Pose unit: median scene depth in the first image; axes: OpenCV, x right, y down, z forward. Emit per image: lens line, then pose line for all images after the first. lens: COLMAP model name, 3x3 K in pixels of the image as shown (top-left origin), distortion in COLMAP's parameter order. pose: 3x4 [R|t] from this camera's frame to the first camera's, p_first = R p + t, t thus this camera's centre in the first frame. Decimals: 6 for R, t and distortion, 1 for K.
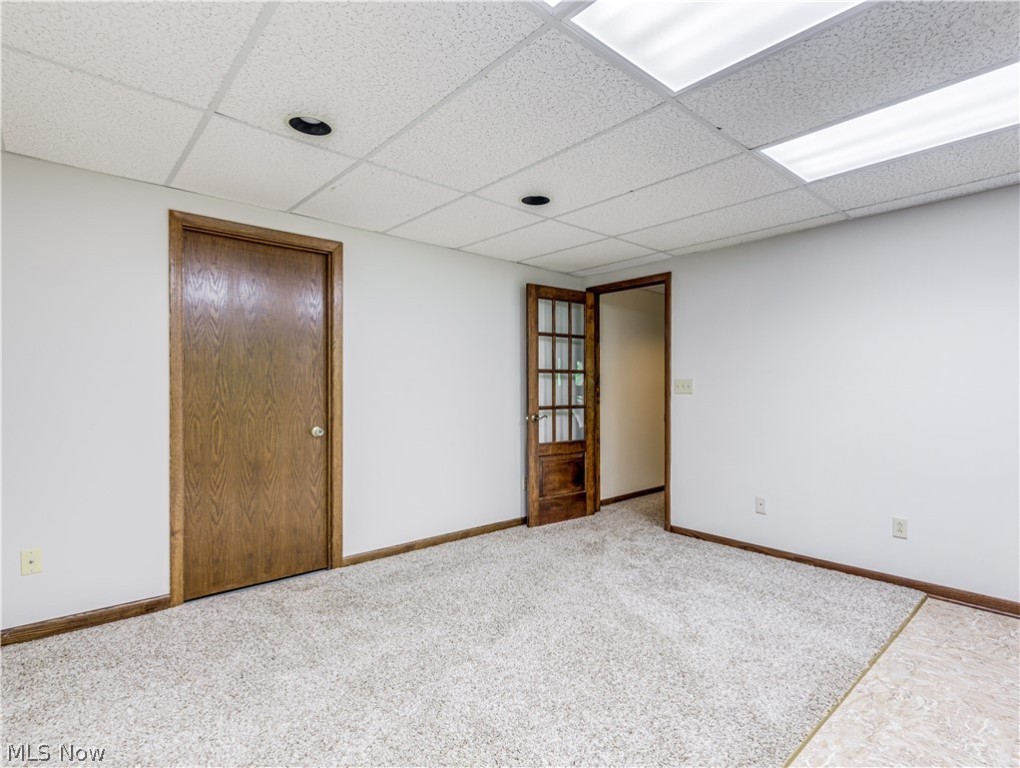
lens RADIAL K [[515.8, 0, 510.0], [0, 515.8, 384.0], [0, 0, 1]] dist [0.000389, 0.000061]
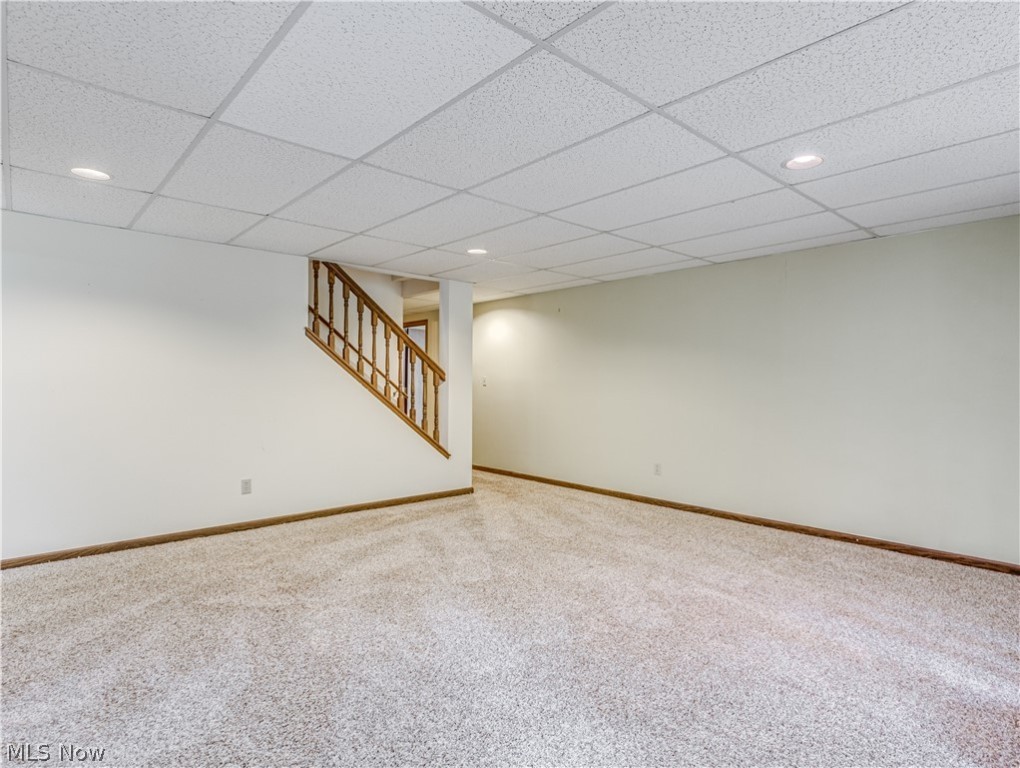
lens RADIAL K [[574.3, 0, 510.0], [0, 574.3, 384.0], [0, 0, 1]] dist [0.000413, -0.000132]
pose [[0.999776, -0.009614, 0.018847, -0.011990], [0.009558, 0.999950, 0.003068, 0.001688], [-0.018875, -0.002887, 0.999818, -0.141829]]
